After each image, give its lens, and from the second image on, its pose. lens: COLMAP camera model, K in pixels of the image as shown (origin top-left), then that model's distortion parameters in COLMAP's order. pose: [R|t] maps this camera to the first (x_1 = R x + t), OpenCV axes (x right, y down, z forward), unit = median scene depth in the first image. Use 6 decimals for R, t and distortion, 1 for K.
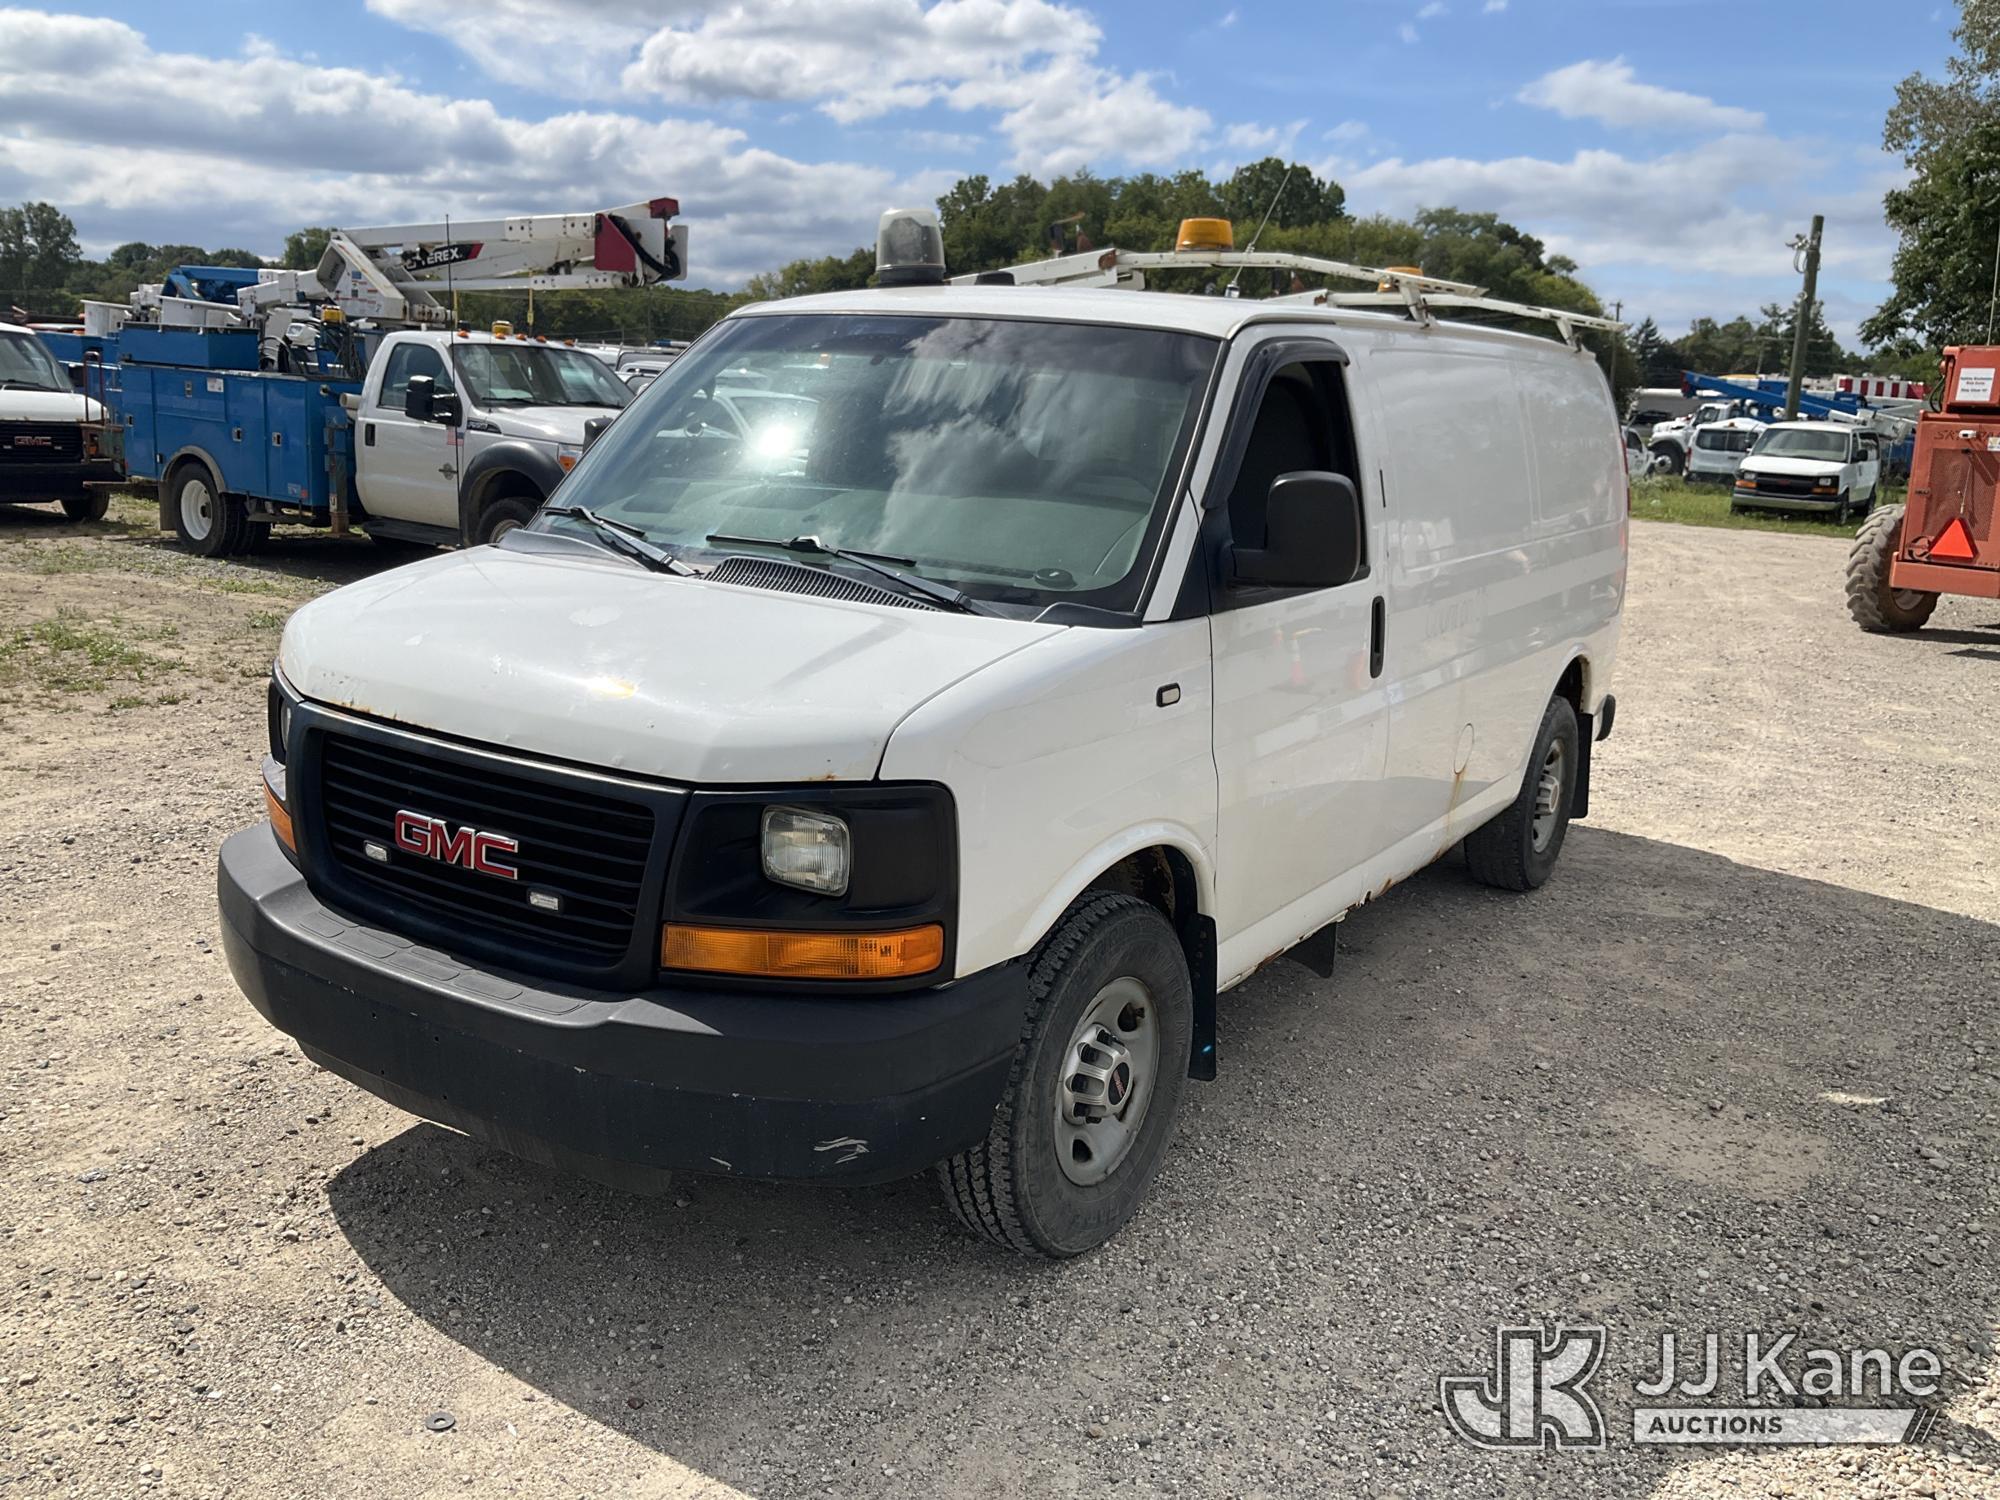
lens RADIAL K [[1698.2, 0, 1001.3], [0, 1698.2, 759.7], [0, 0, 1]] dist [0.049472, -0.064067]
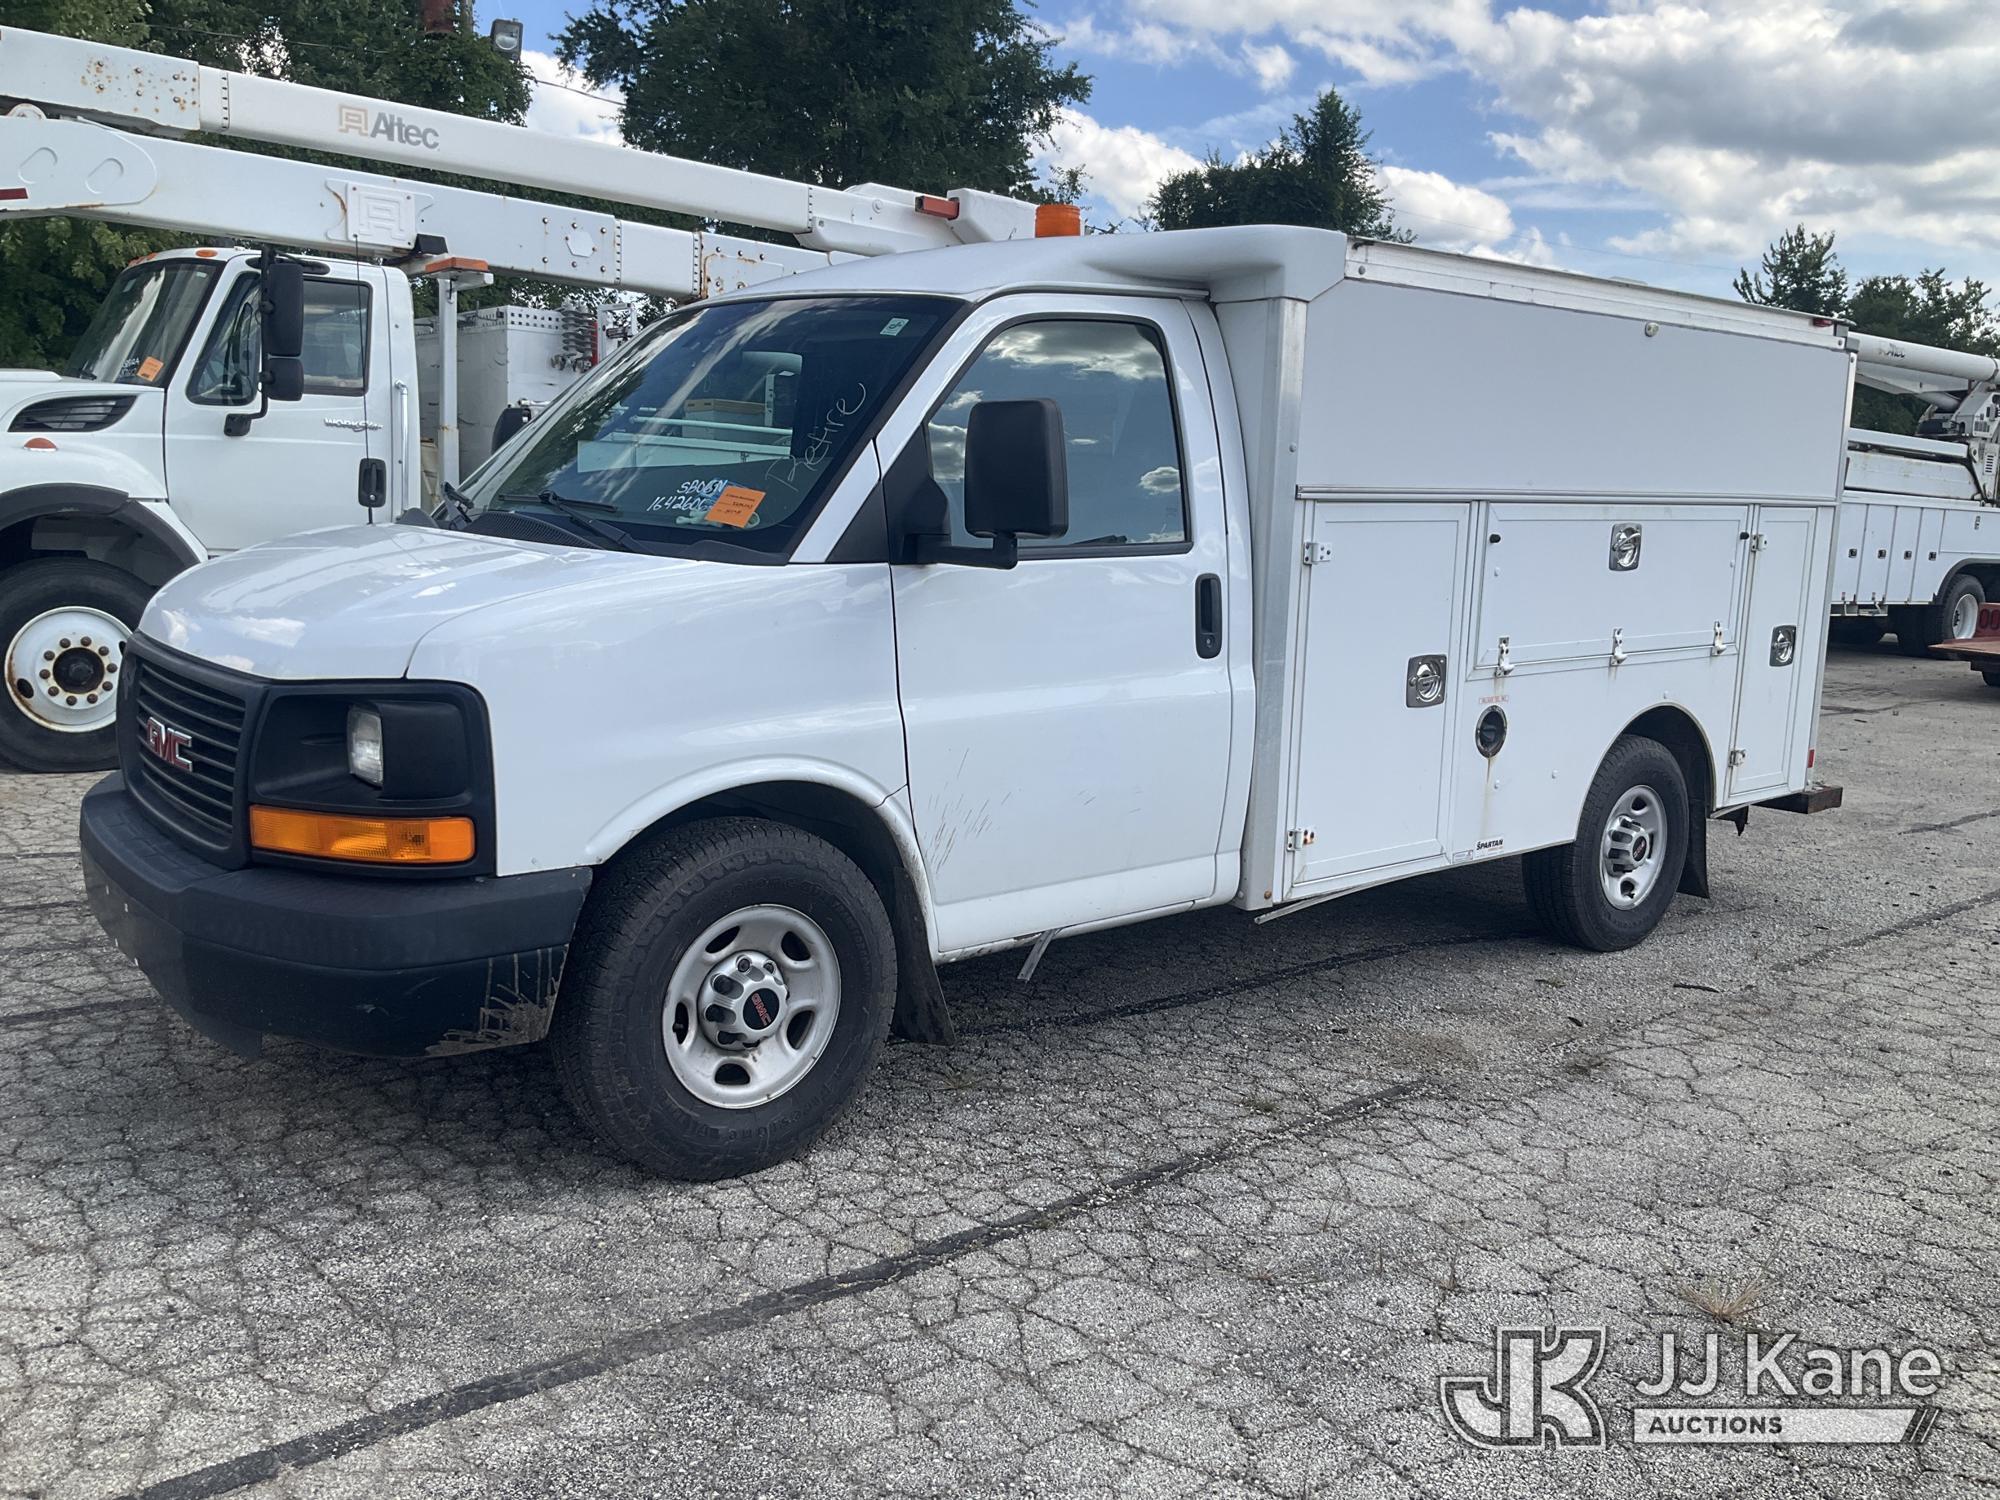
lens RADIAL K [[1698.2, 0, 1006.3], [0, 1698.2, 759.0], [0, 0, 1]] dist [0.049472, -0.064067]
pose [[0.952649, 0.032176, -0.302365, 0.524559], [-0.052019, 0.996972, -0.057803, 0.090345], [0.299590, 0.070795, 0.951438, 0.070169]]
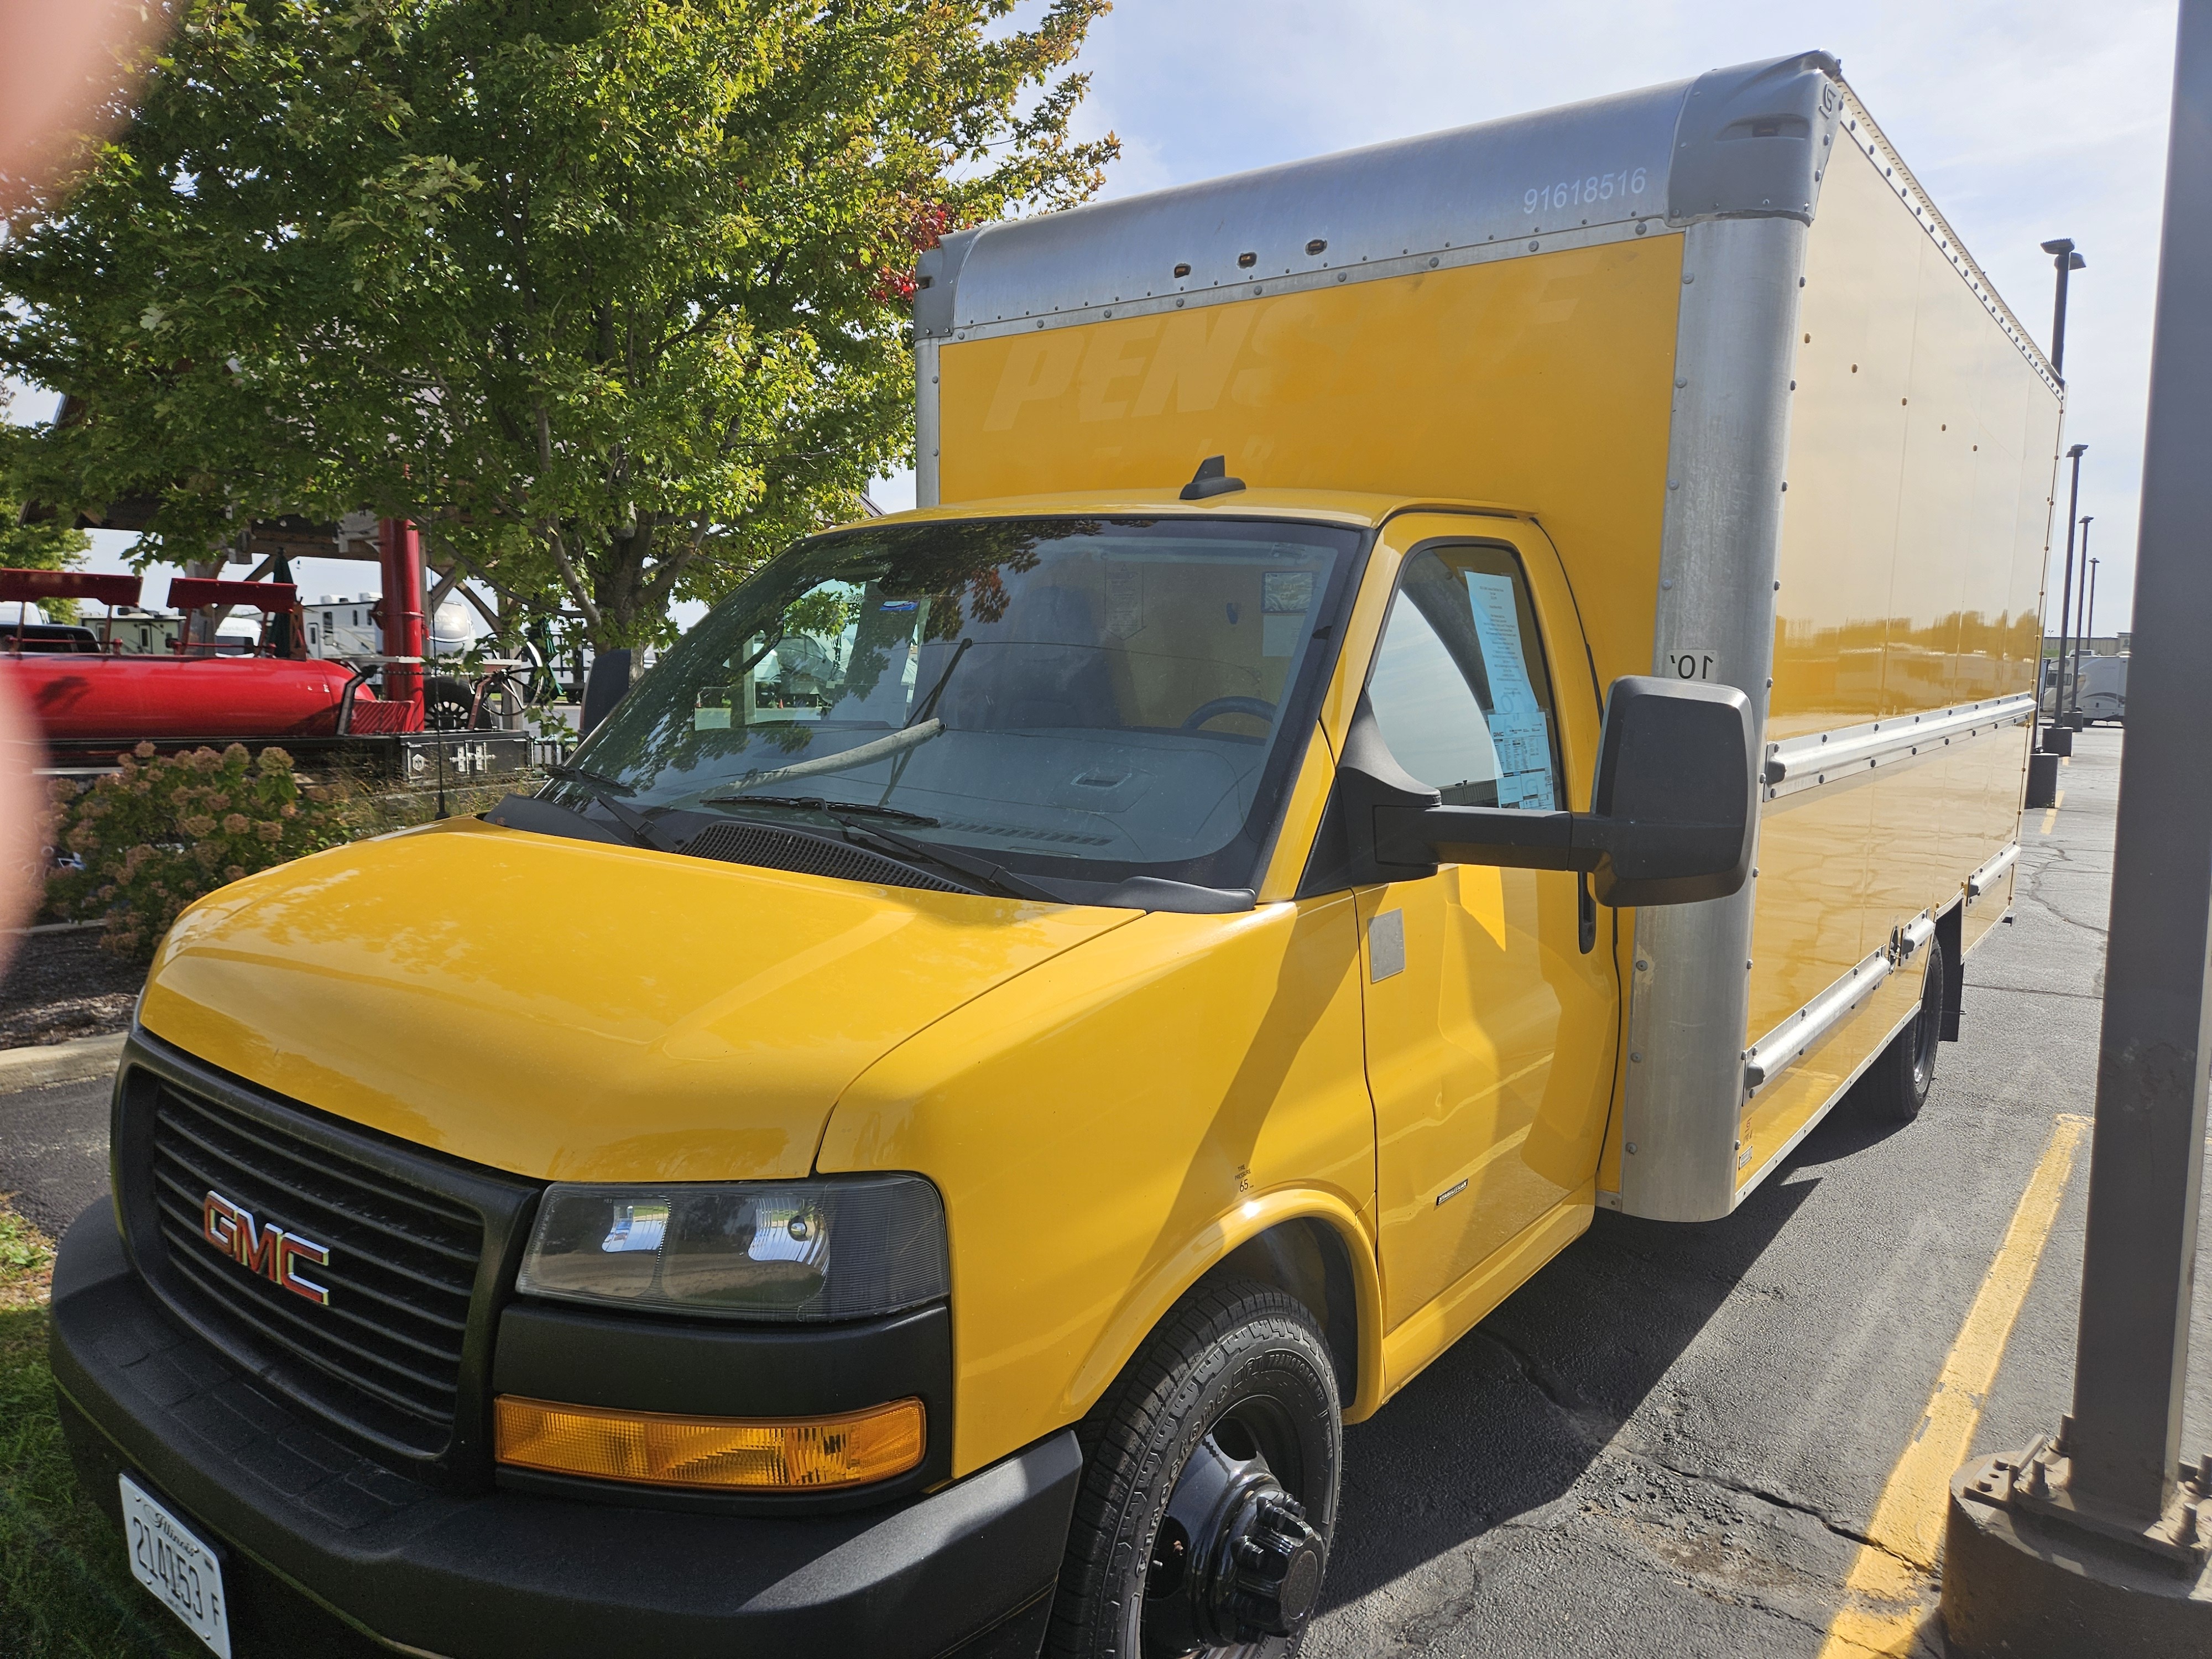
lens RADIAL K [[1496.0, 0, 1107.7], [0, 1496.0, 831.8], [0, 0, 1]] dist [0.031279, -0.001522]
pose [[0.996763, -0.022360, -0.077218, 0.070451], [0.014619, 0.994941, -0.099392, -0.048861], [0.079050, 0.097941, 0.992048, 0.368699]]
